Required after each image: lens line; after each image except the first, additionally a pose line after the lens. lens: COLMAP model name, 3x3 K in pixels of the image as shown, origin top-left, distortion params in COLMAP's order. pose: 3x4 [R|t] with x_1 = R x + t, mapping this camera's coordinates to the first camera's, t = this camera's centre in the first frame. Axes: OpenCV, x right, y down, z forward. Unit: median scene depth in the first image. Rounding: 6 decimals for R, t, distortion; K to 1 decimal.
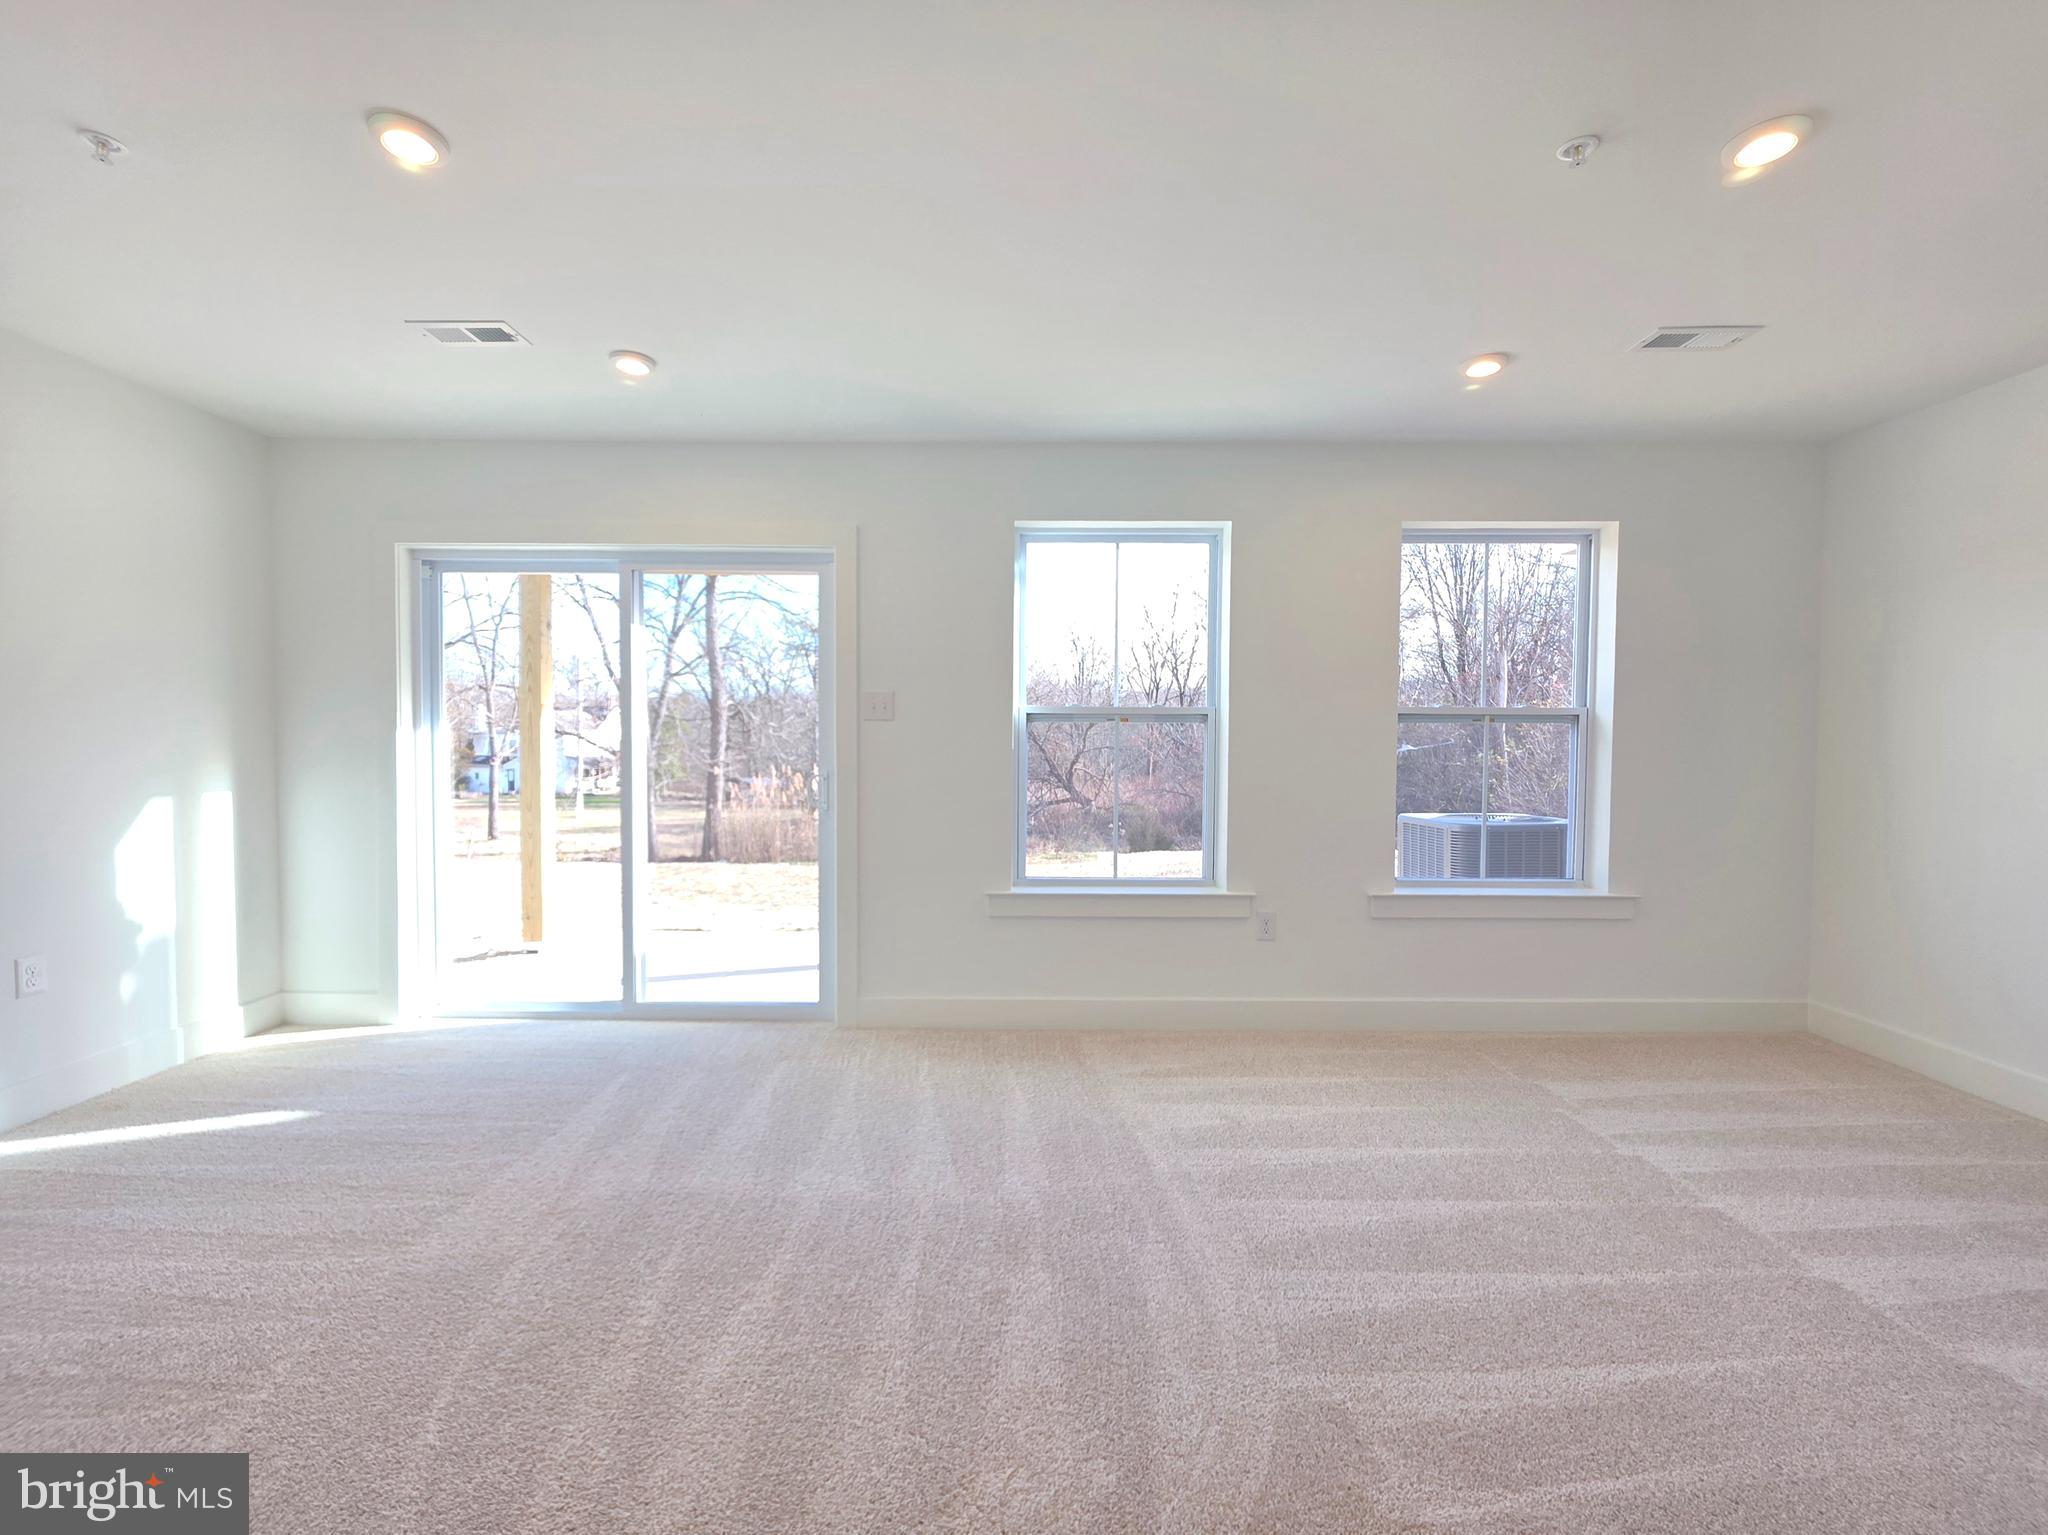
lens RADIAL K [[820.1, 0, 1015.4], [0, 820.1, 766.7], [0, 0, 1]] dist [-0.006924, -0.000011]
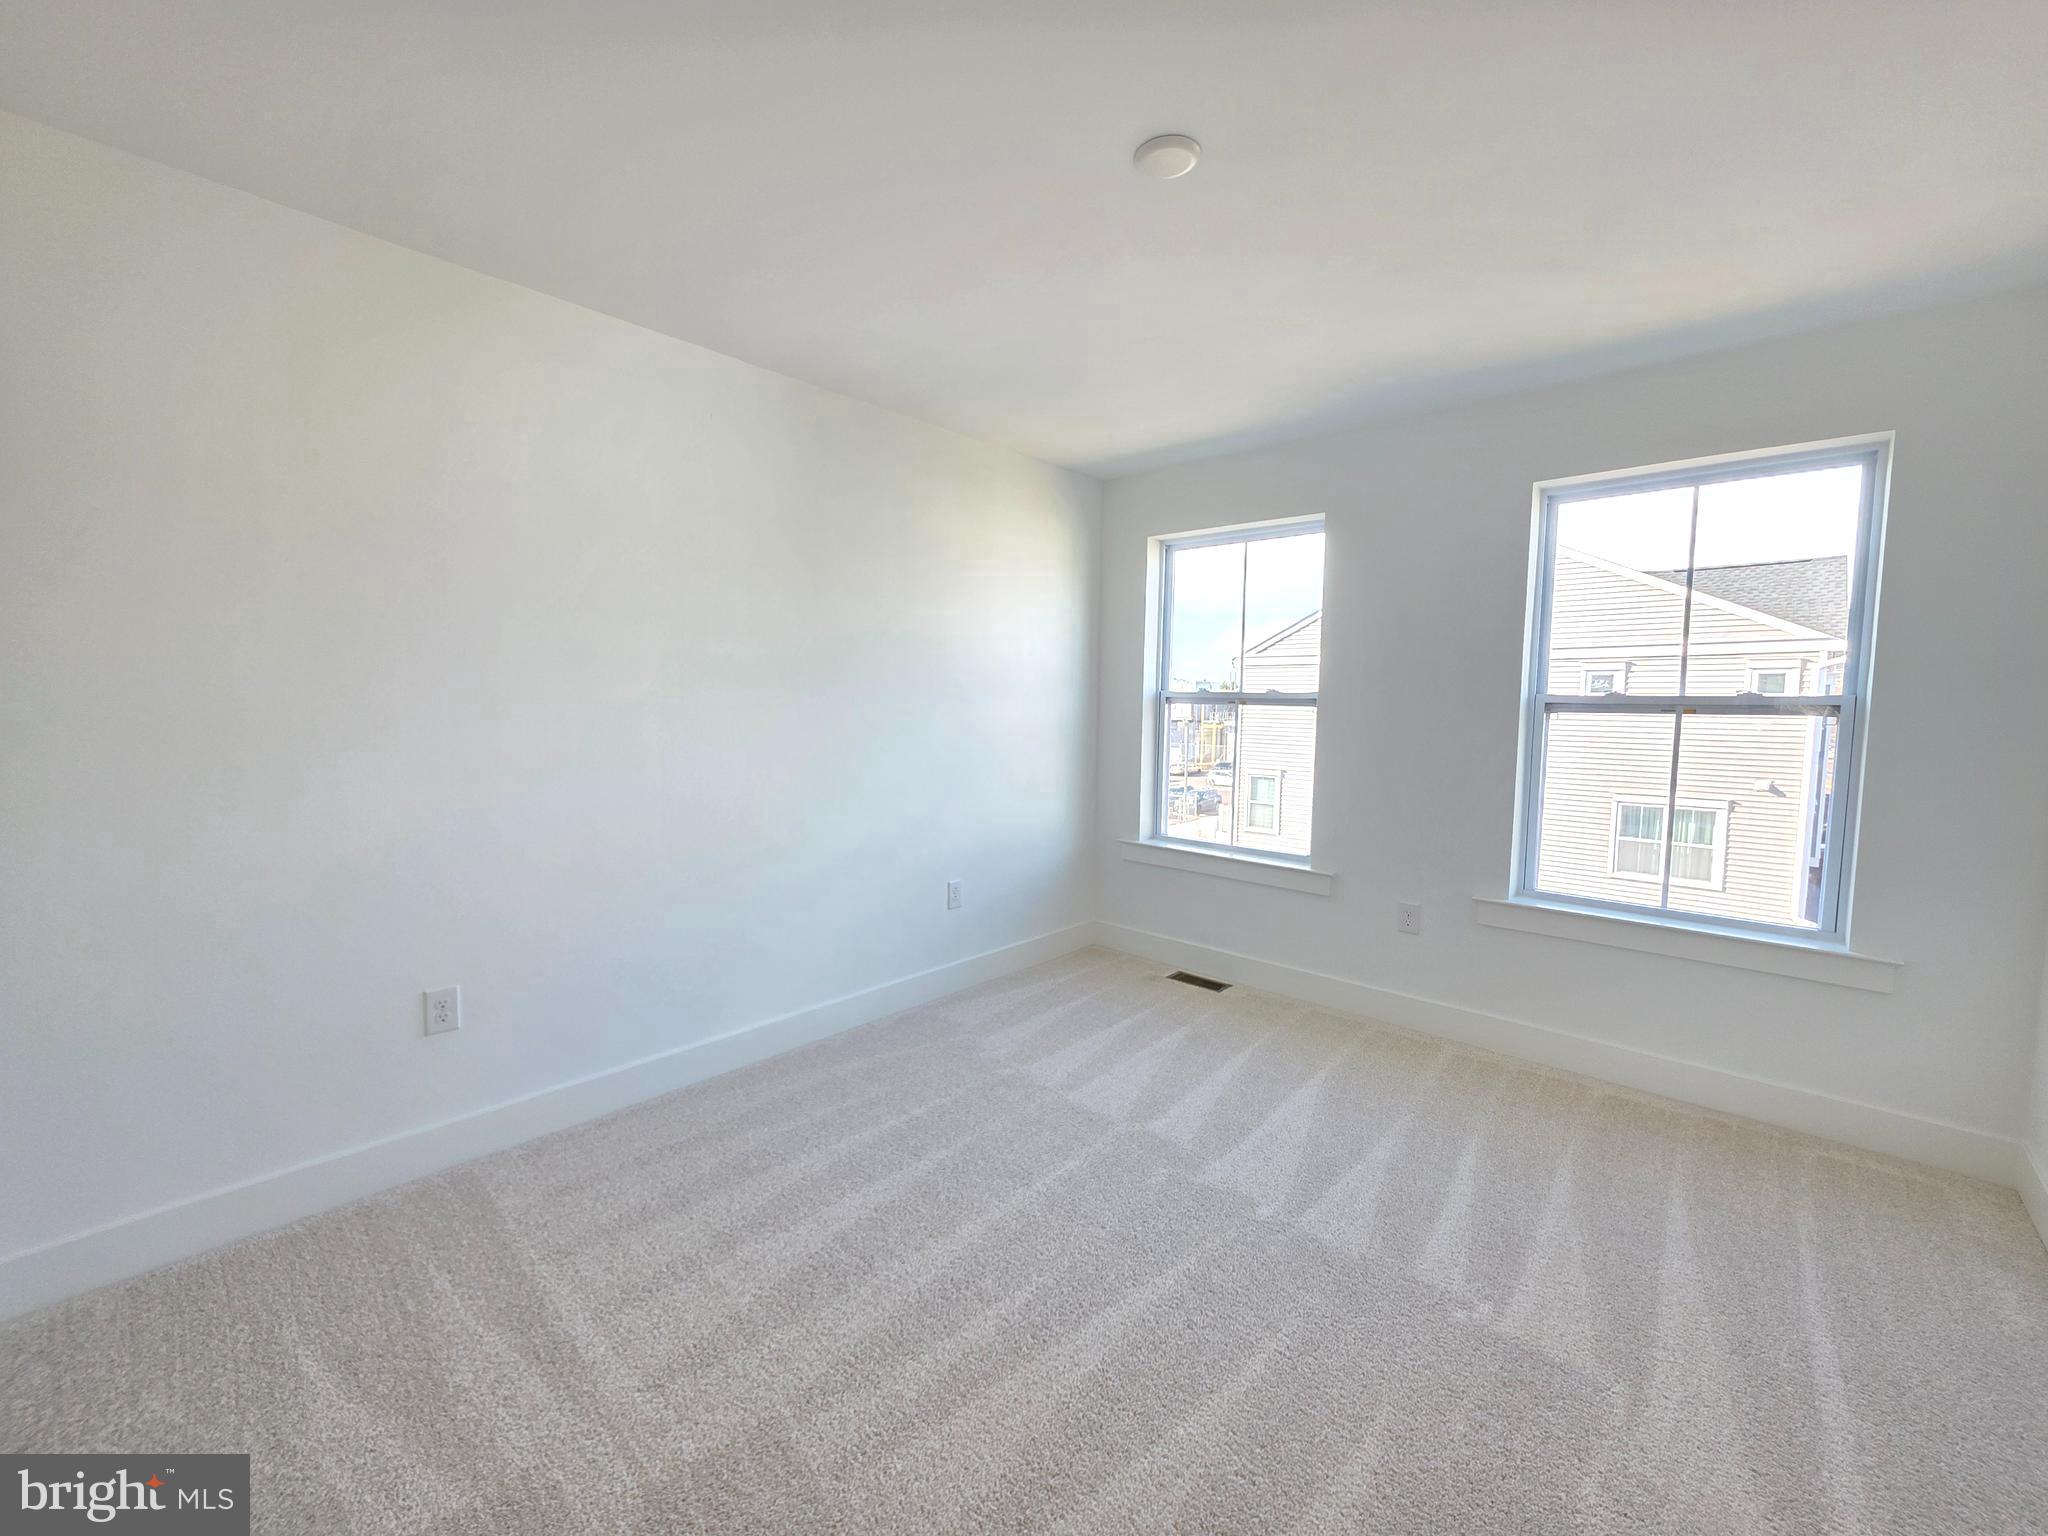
lens RADIAL K [[820.1, 0, 1035.5], [0, 820.1, 766.6], [0, 0, 1]] dist [-0.006924, -0.000011]
pose [[0.767894, 0.061281, -0.637638, 0.611573], [-0.049010, 0.998116, 0.036904, -0.000355], [0.638699, 0.002912, 0.769451, -0.016600]]
